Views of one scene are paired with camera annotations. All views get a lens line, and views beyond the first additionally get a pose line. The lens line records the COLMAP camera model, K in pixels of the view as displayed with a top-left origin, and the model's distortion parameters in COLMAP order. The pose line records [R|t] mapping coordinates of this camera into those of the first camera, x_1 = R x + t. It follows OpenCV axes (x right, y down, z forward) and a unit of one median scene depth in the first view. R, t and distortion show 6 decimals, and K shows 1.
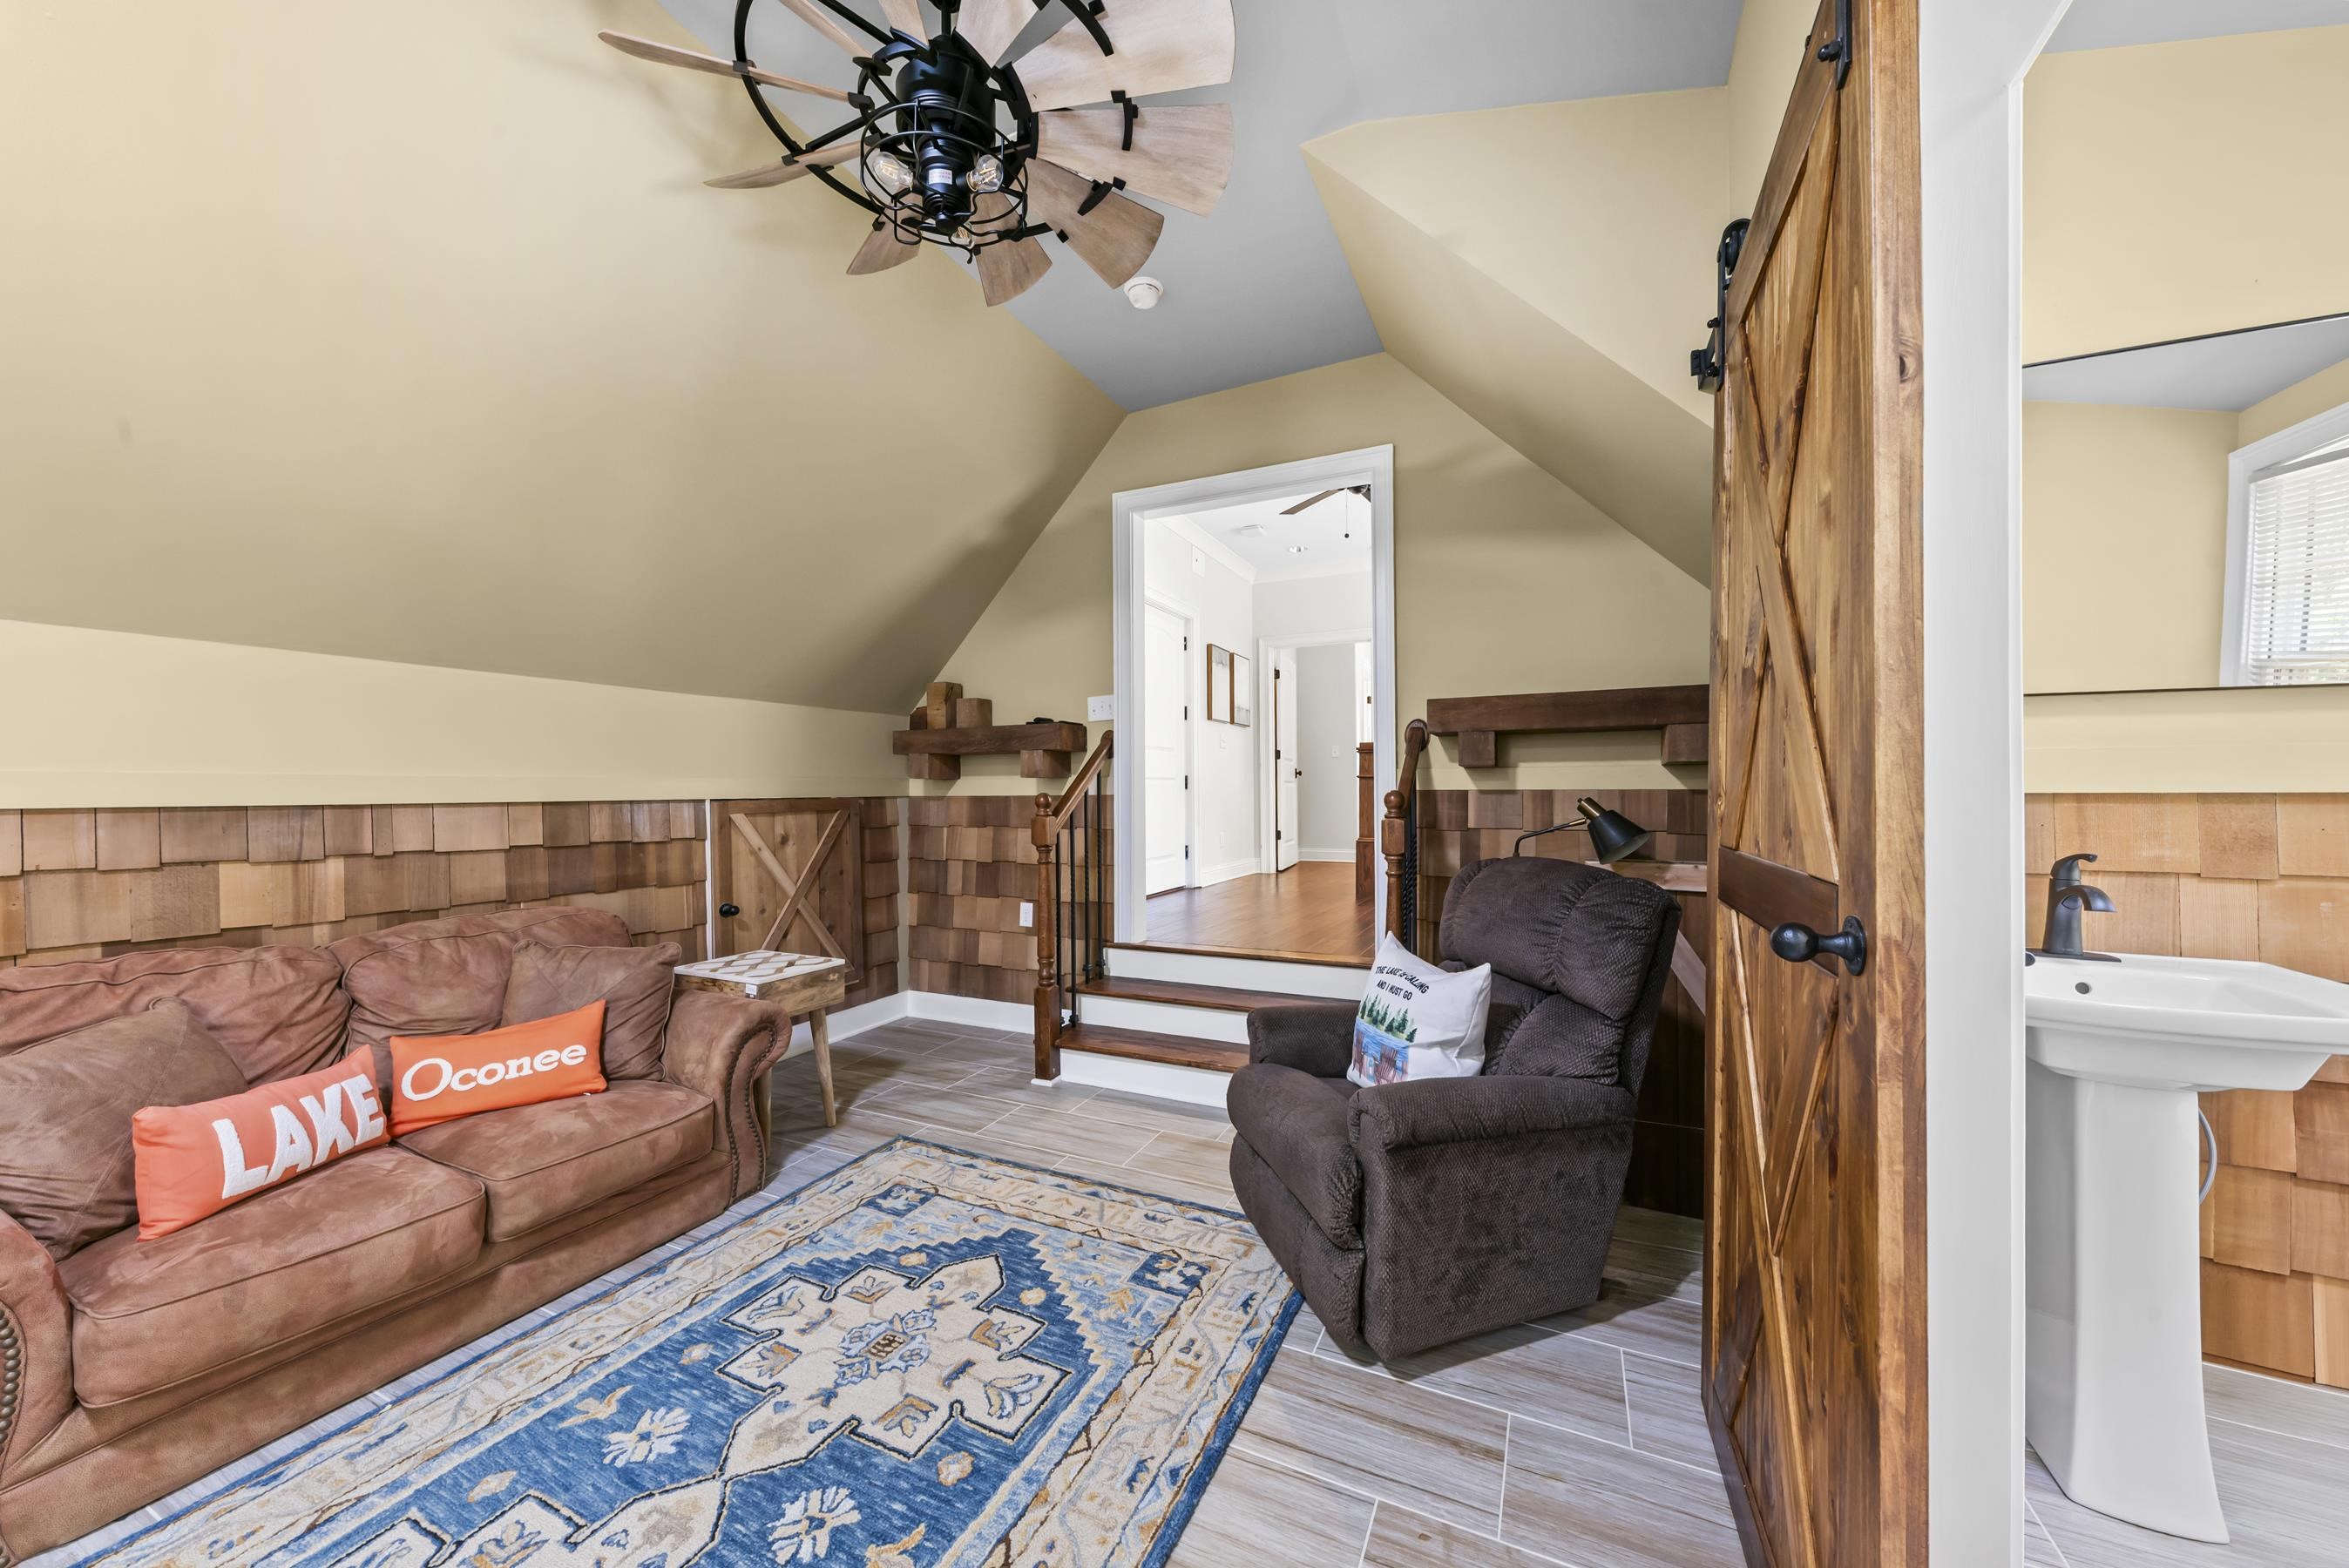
lens RADIAL K [[828.7, 0, 1173.6], [0, 828.7, 772.3], [0, 0, 1]] dist [0.000580, -0.000044]
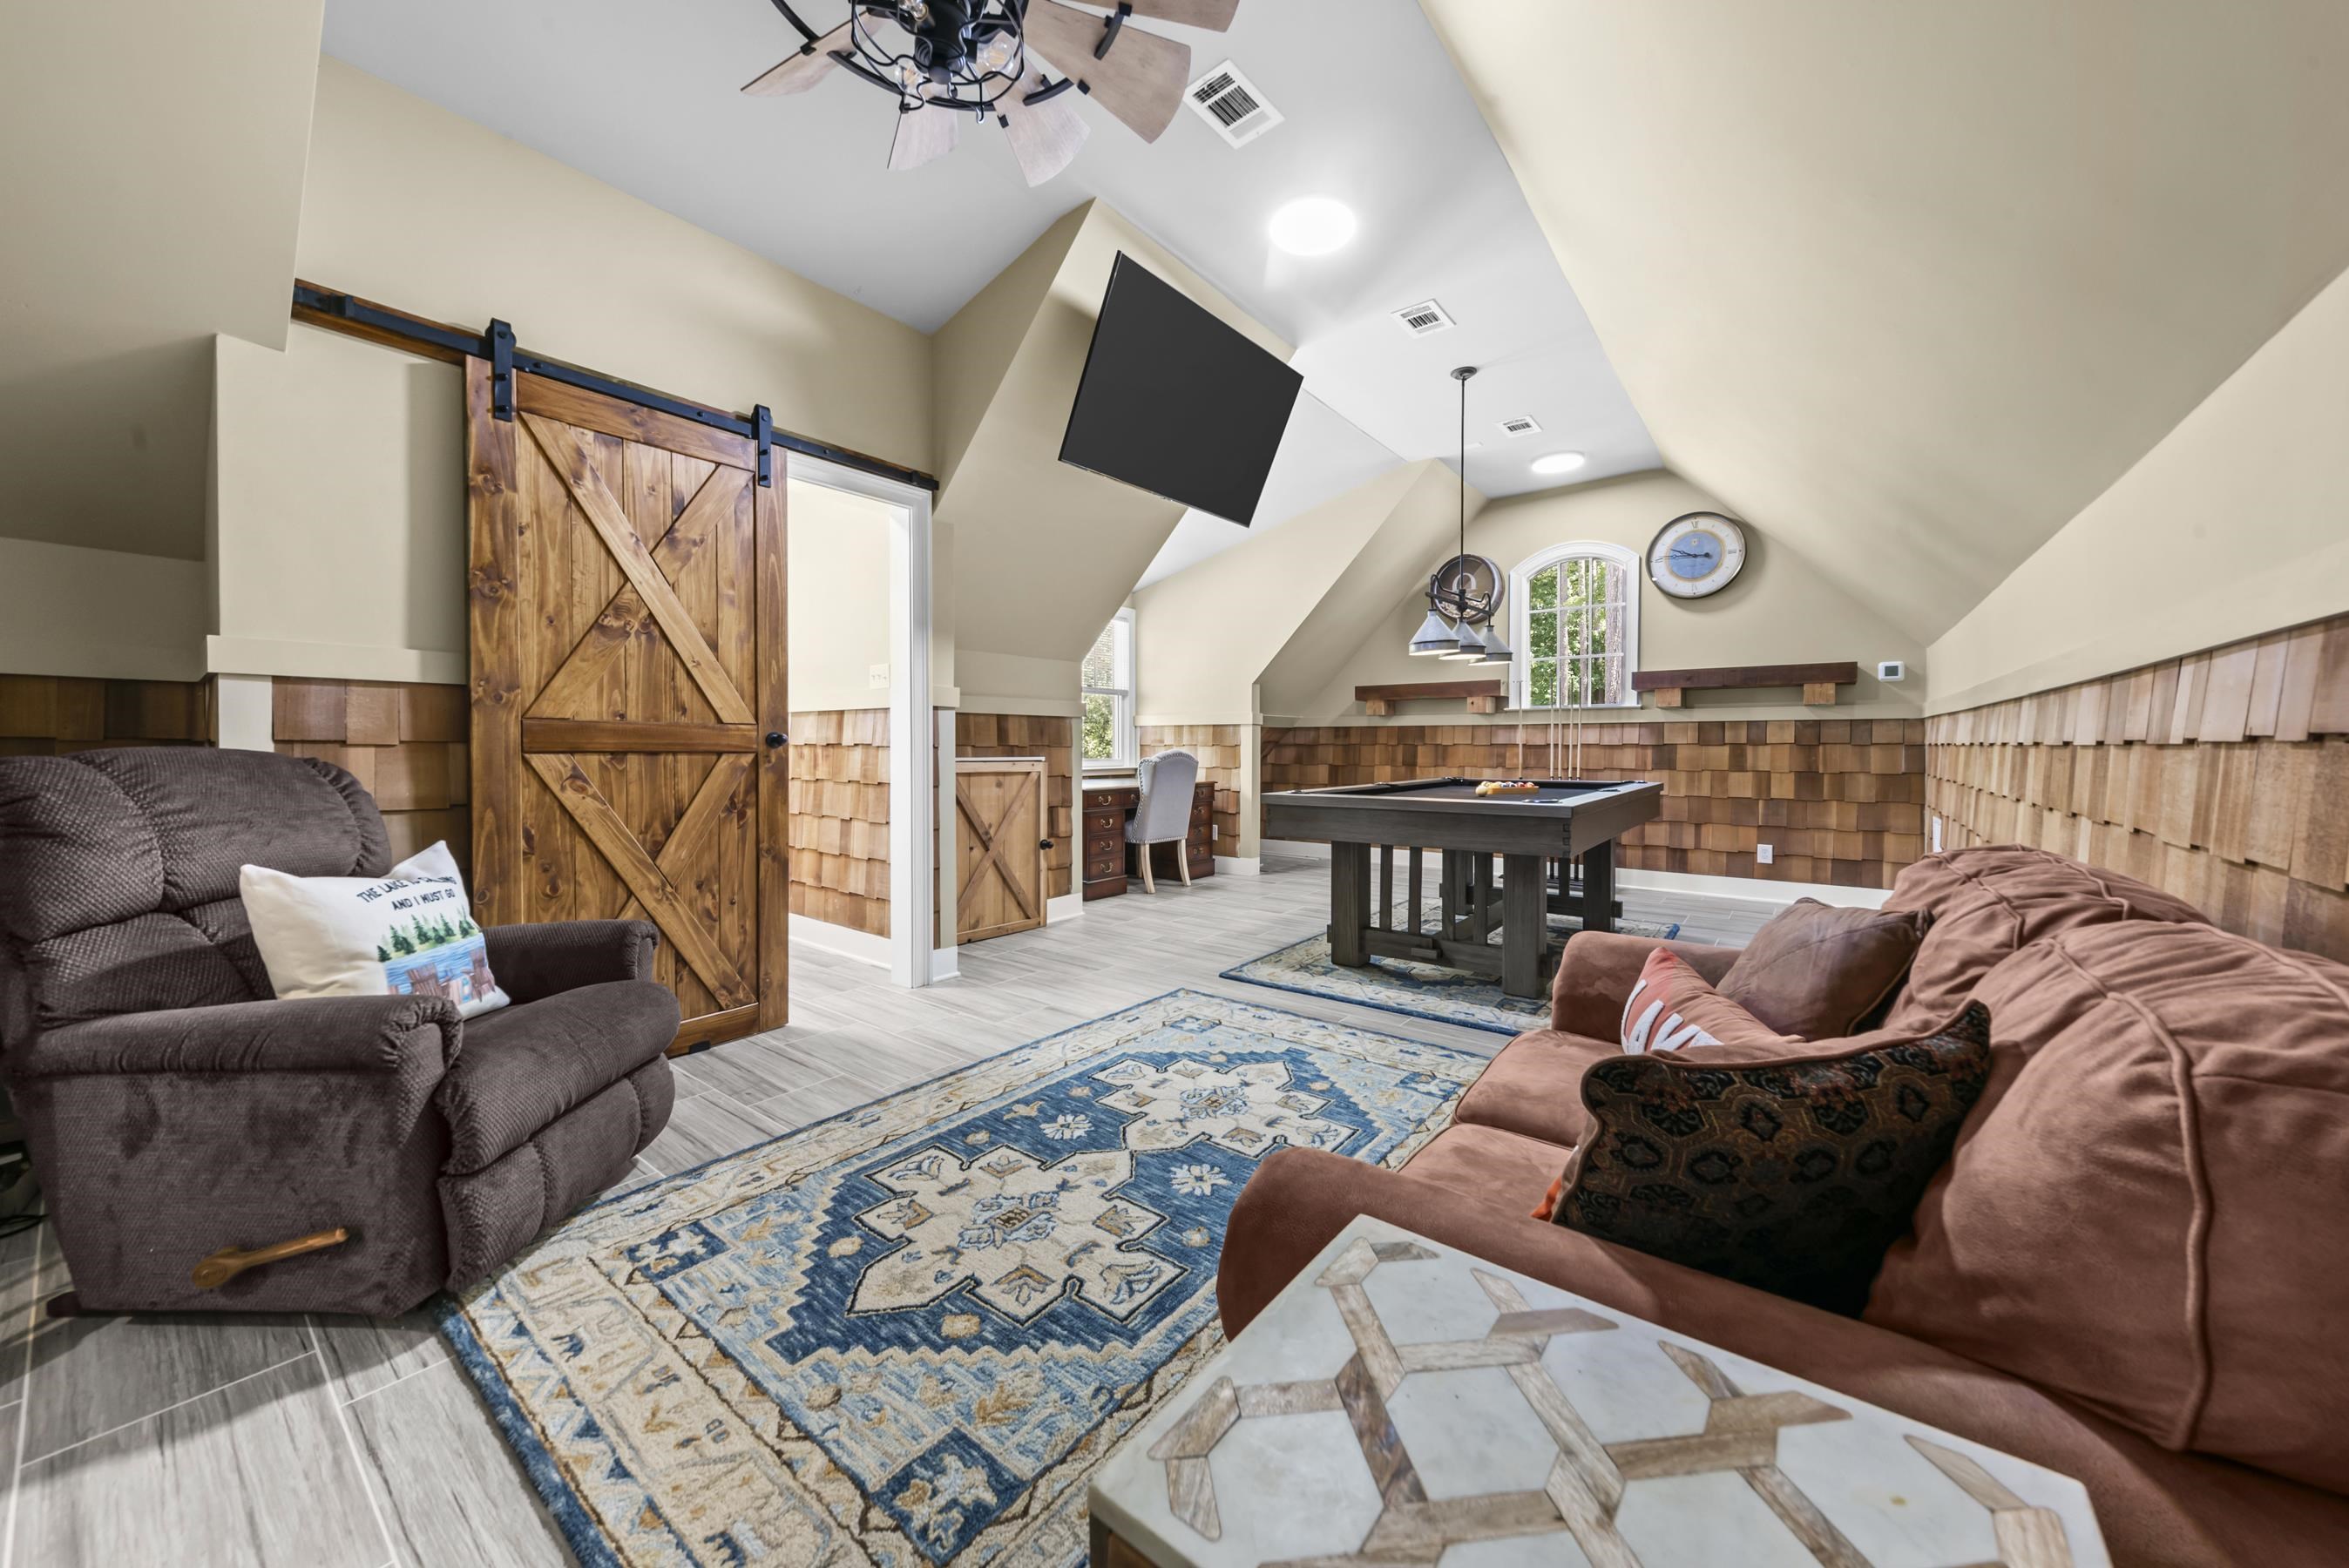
lens RADIAL K [[828.7, 0, 1173.6], [0, 828.7, 772.3], [0, 0, 1]] dist [0.000580, -0.000044]
pose [[-0.977055, -0.007255, 0.212864, -0.704133], [-0.004828, 0.999917, 0.011919, 0.135313], [-0.212933, 0.010618, -0.977009, 1.823323]]
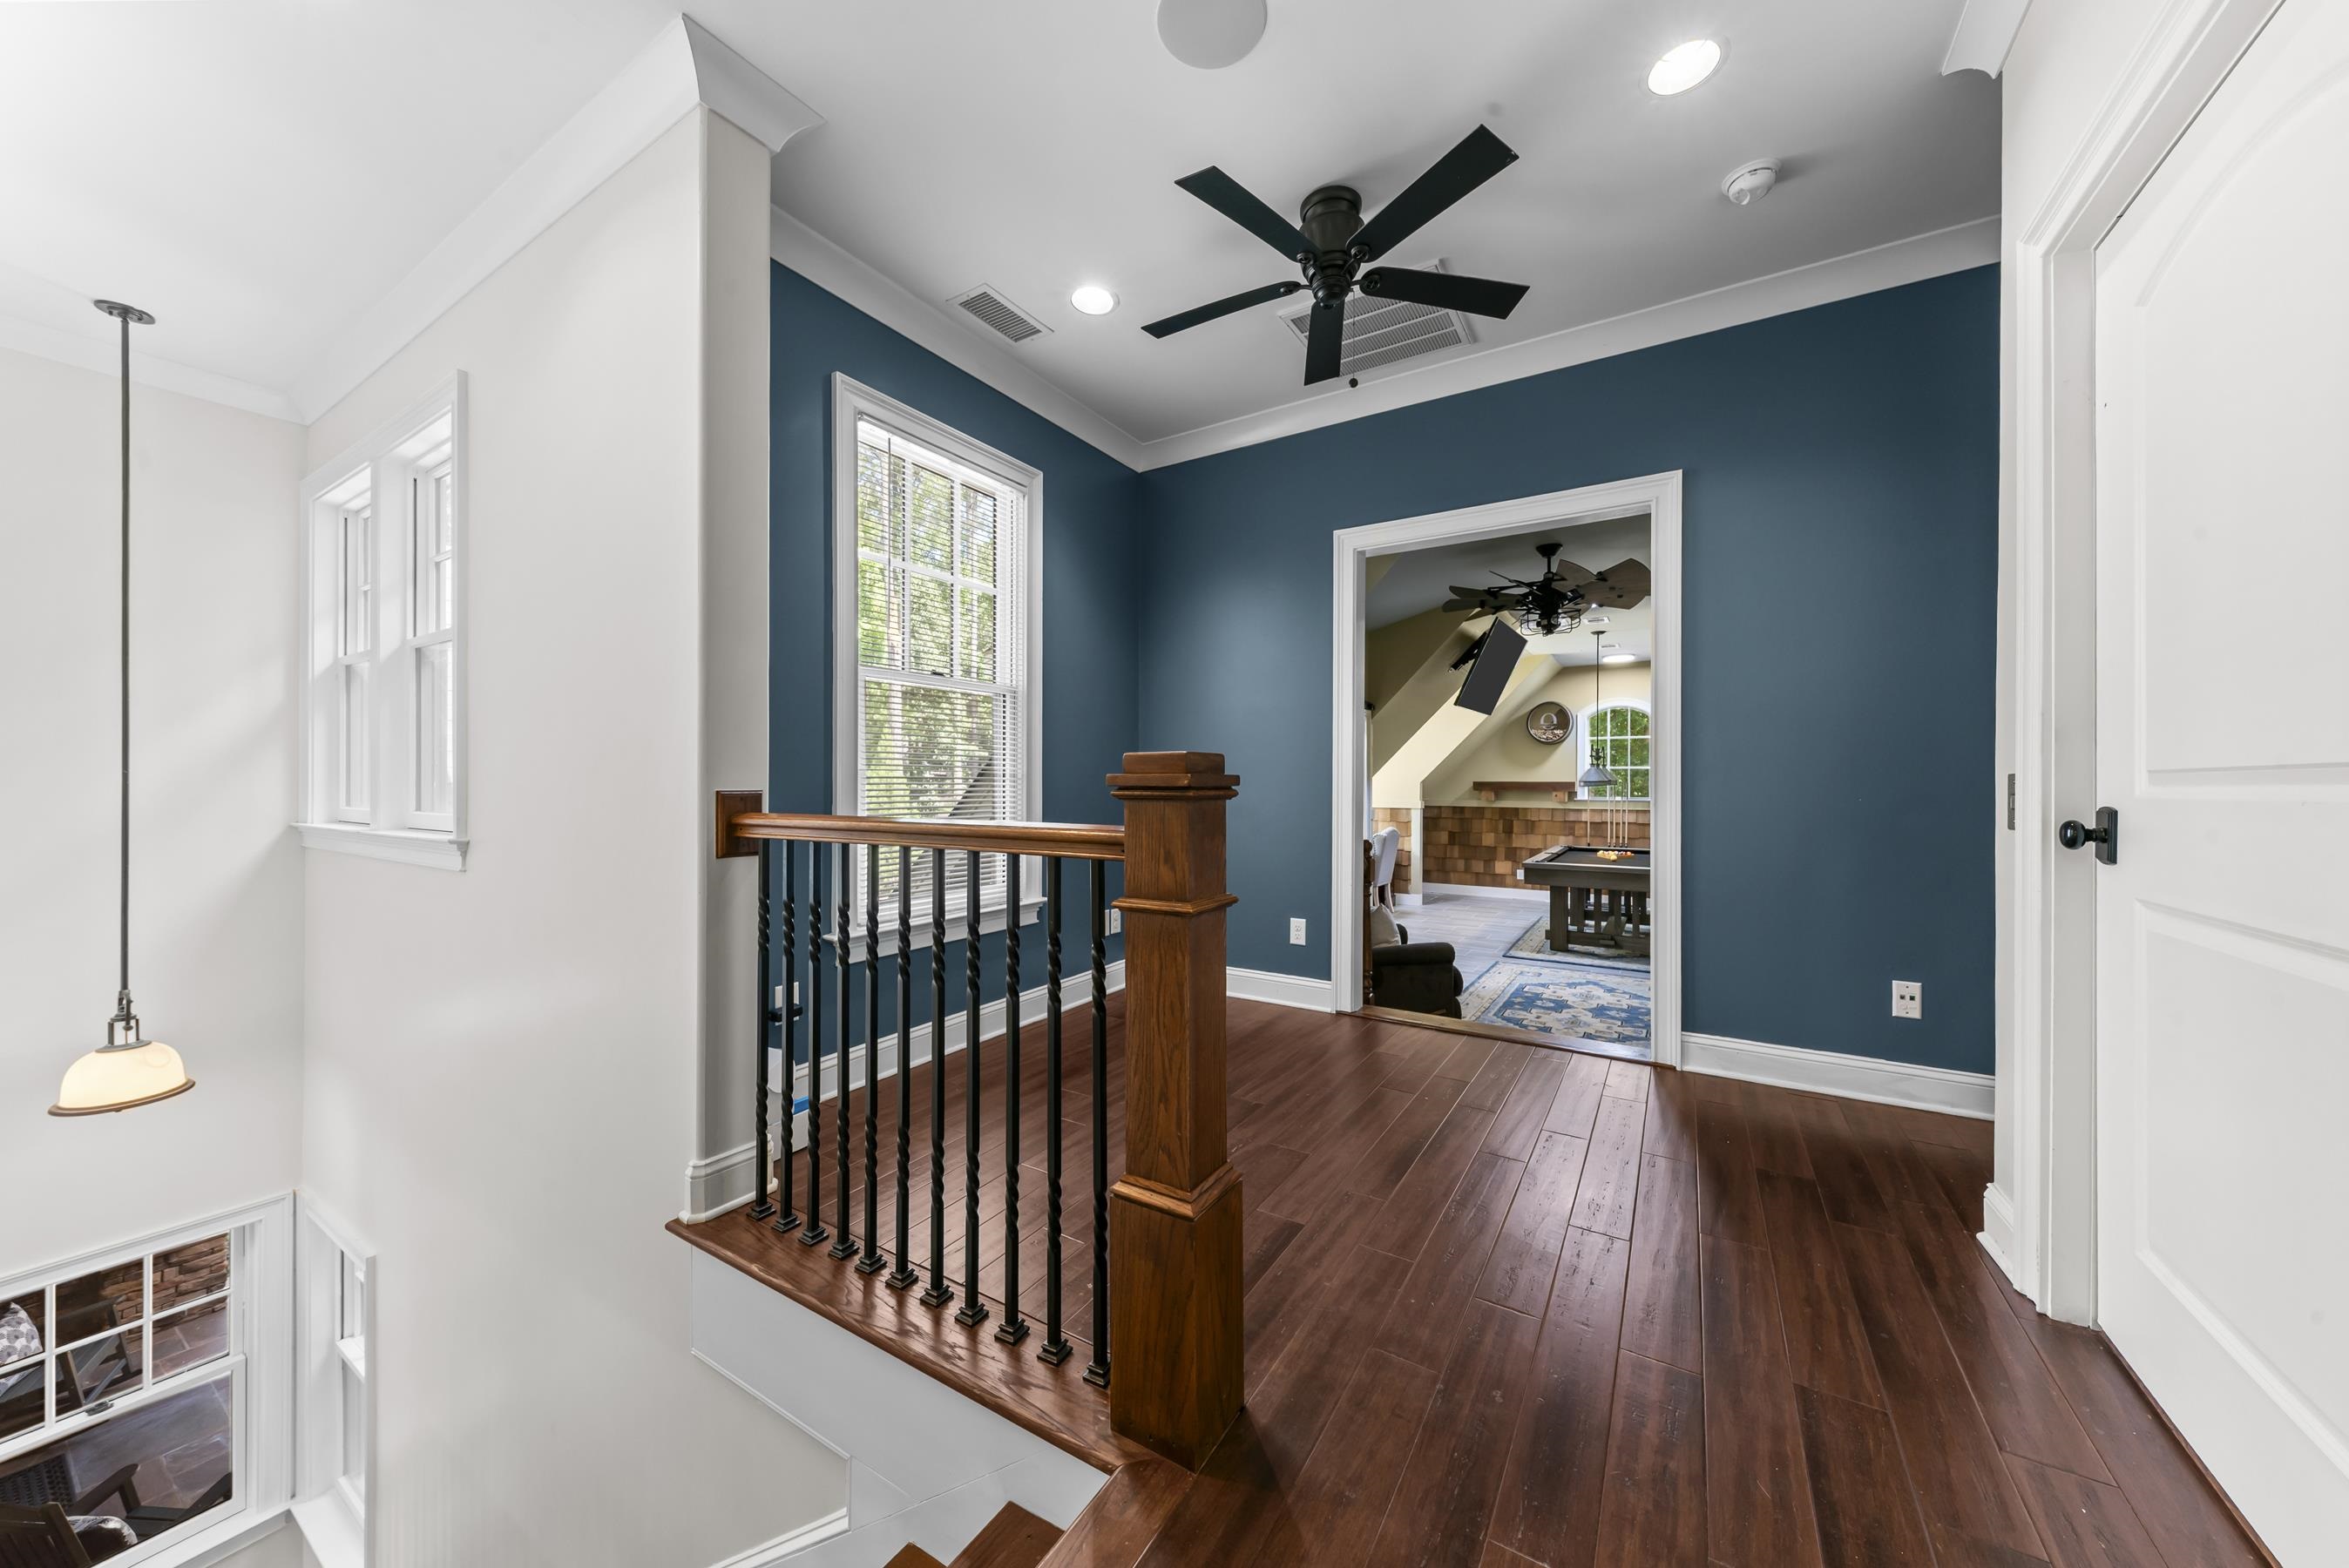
lens RADIAL K [[807.2, 0, 1174.5], [0, 807.2, 784.0], [0, 0, 1]] dist [0.000252, -0.000007]
pose [[-0.993224, -0.000640, 0.116214, 0.665315], [-0.002910, 0.999808, -0.019365, -0.075209], [-0.116179, -0.019572, -0.993035, 3.754349]]
